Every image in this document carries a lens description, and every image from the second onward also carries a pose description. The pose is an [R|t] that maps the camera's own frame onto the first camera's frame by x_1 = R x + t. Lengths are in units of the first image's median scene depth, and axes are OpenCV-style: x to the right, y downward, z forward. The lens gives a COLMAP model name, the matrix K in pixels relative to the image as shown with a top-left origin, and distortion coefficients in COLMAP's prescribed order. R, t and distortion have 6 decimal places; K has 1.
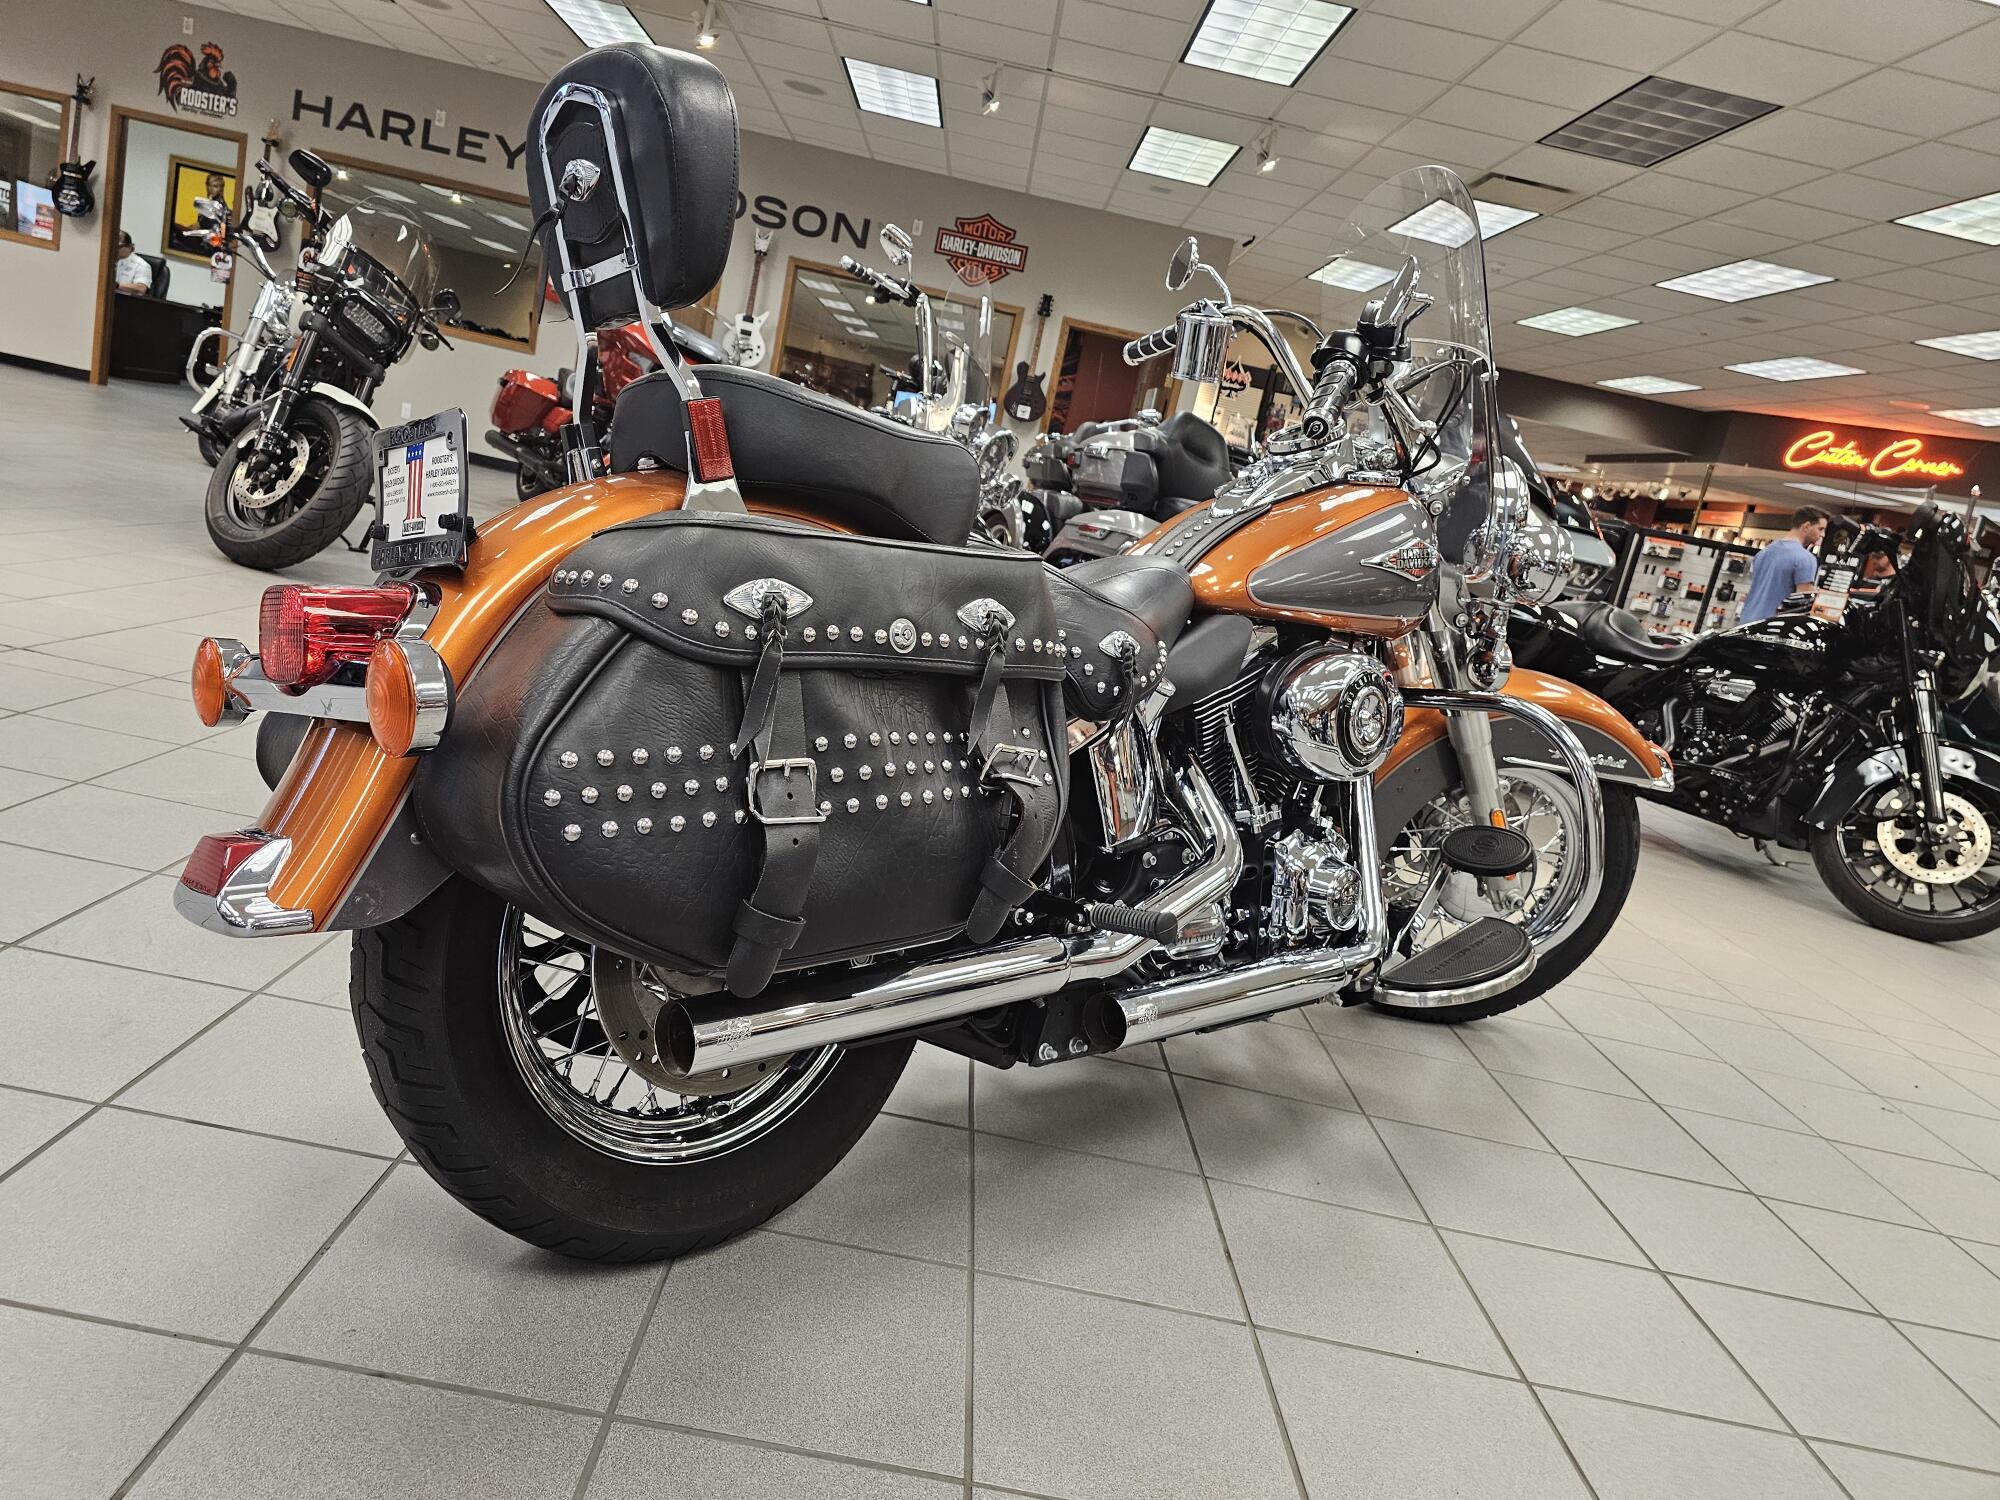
lens RADIAL K [[1349.7, 0, 961.6], [0, 1349.7, 729.8], [0, 0, 1]] dist [0.040706, -0.042053]
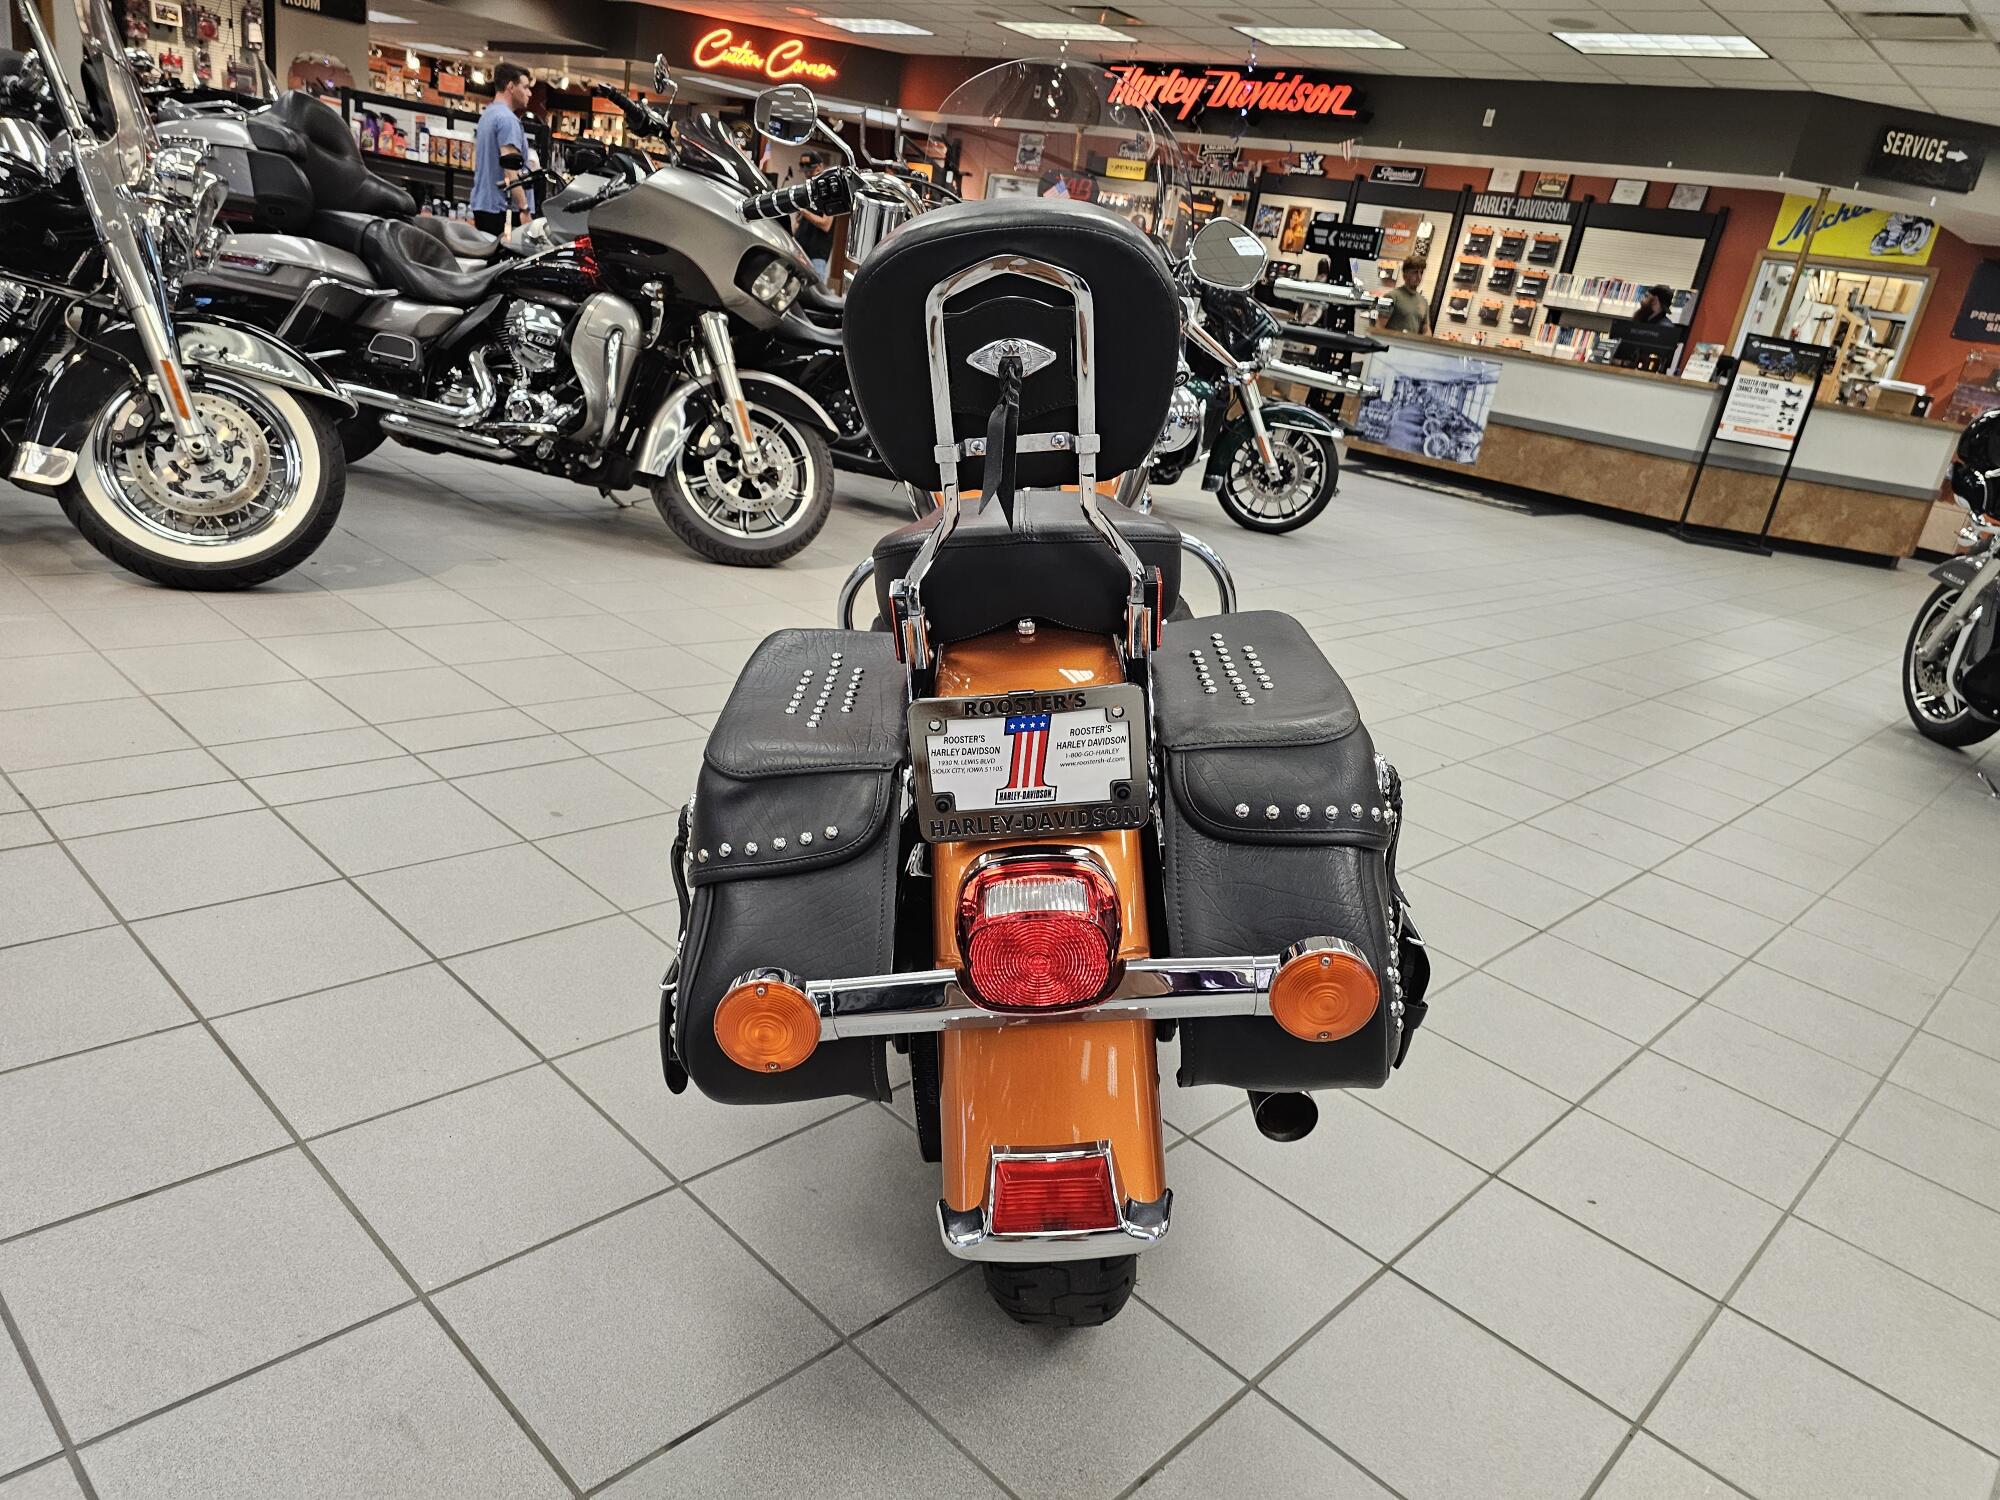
lens RADIAL K [[1349.7, 0, 1001.3], [0, 1349.7, 765.1], [0, 0, 1]] dist [0.040706, -0.042053]
pose [[0.692514, -0.339207, 0.636682, -0.096838], [0.124467, 0.925504, 0.357702, -0.048368], [-0.710586, -0.168468, 0.683144, 0.033168]]
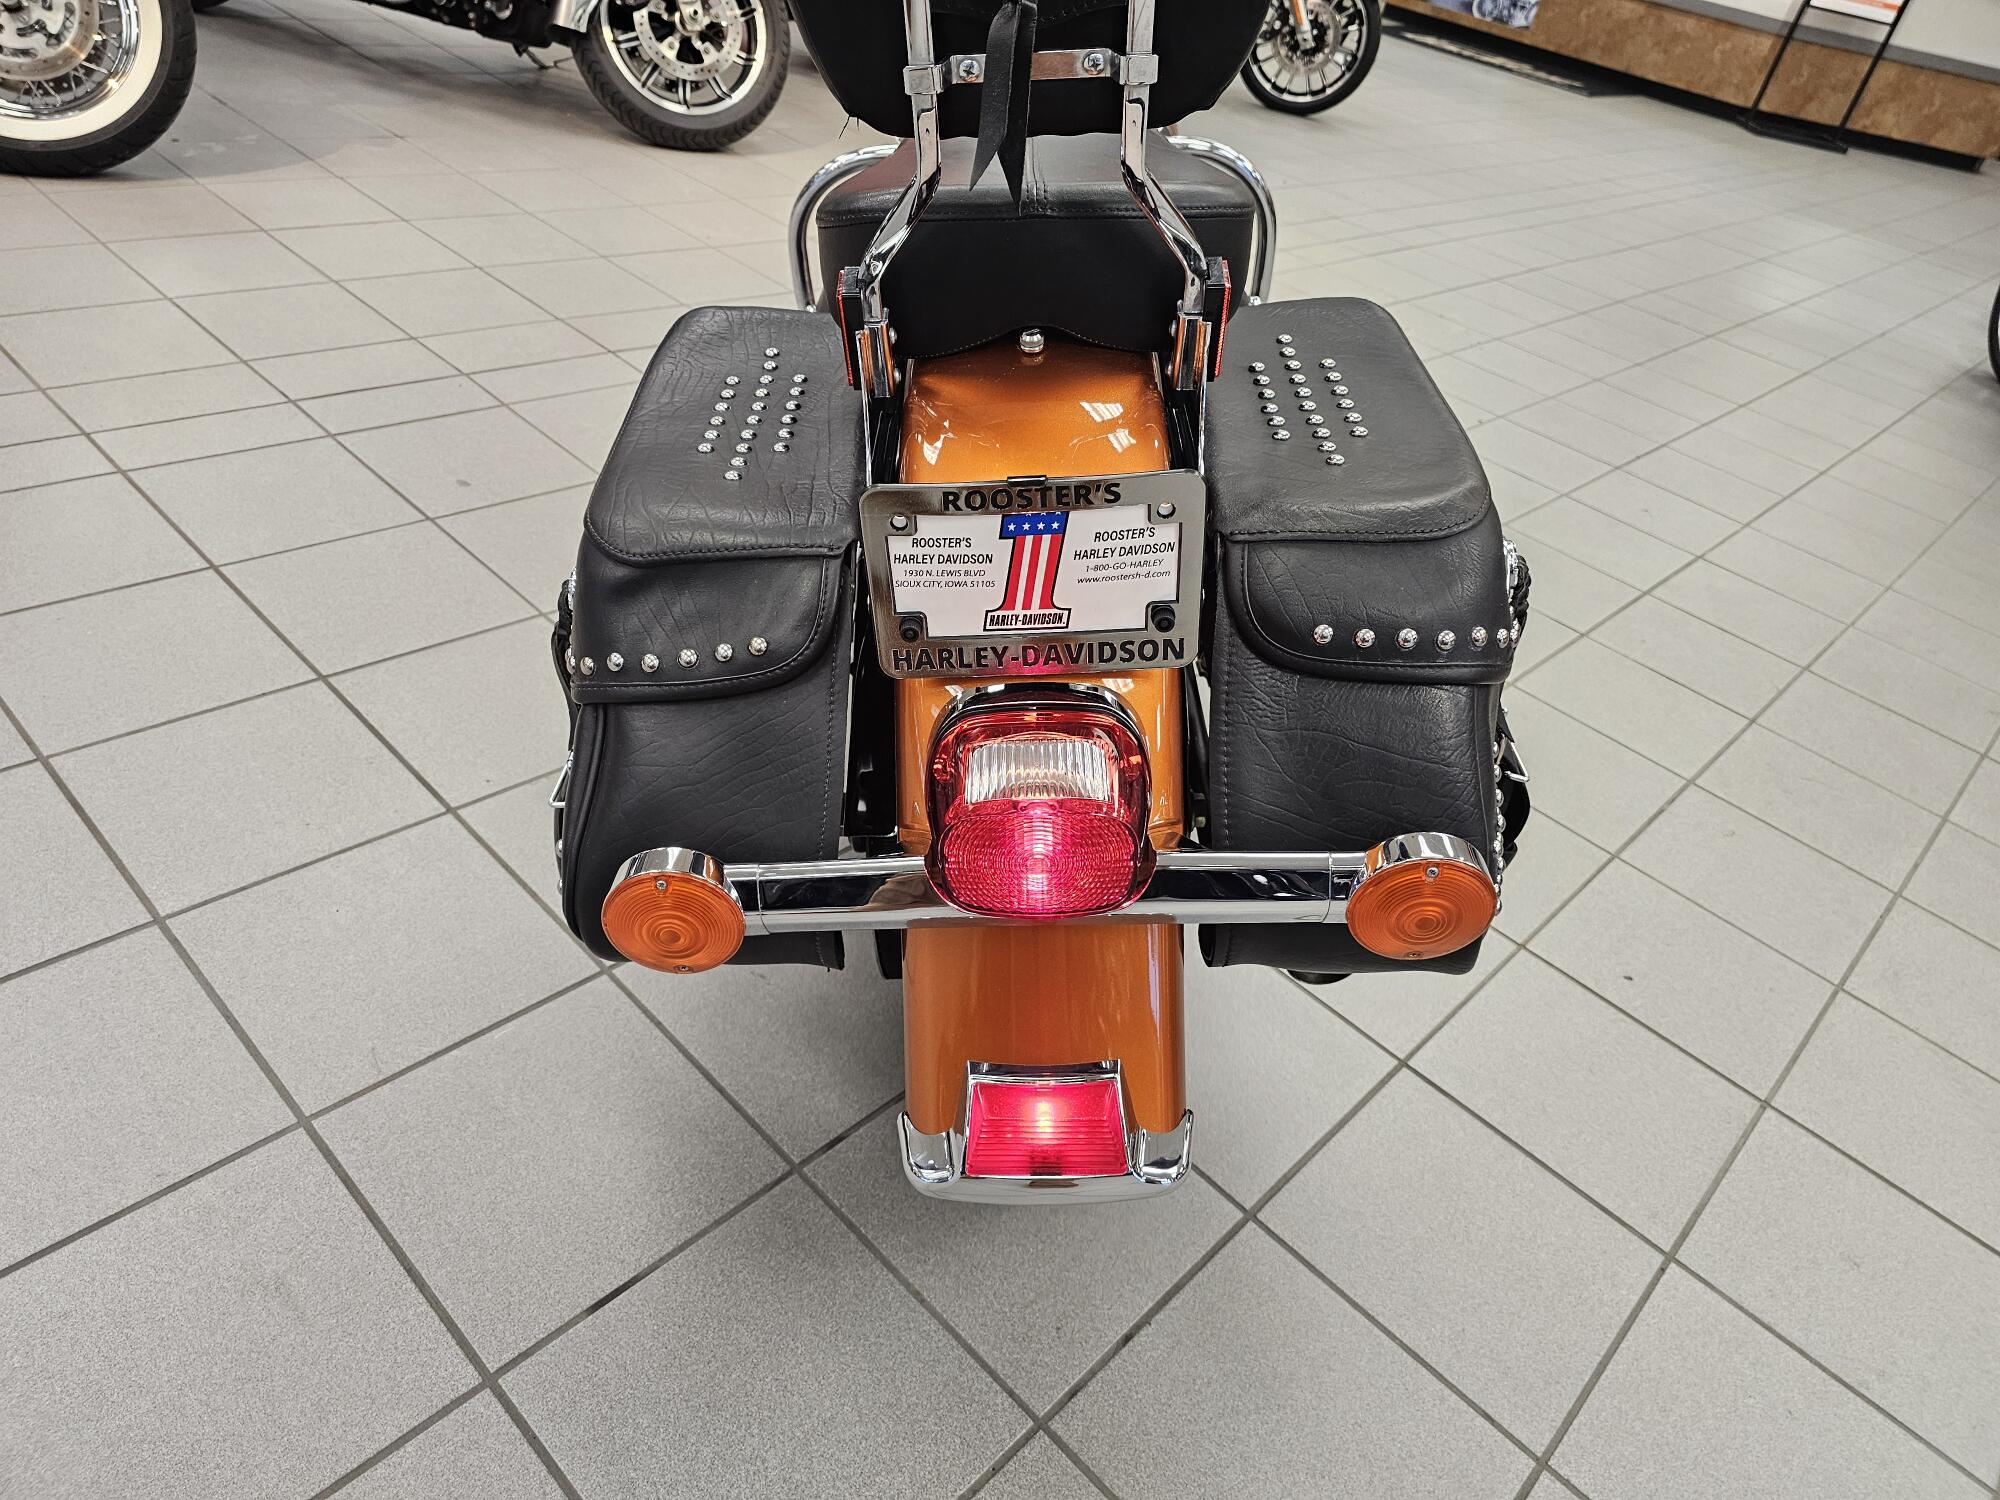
lens RADIAL K [[1349.7, 0, 973.3], [0, 1349.7, 744.4], [0, 0, 1]] dist [0.040706, -0.042053]
pose [[0.702528, -0.484032, 0.521697, -0.077516], [0.103252, 0.794644, 0.598231, -0.048101], [-0.704126, -0.366408, 0.608237, 0.053476]]
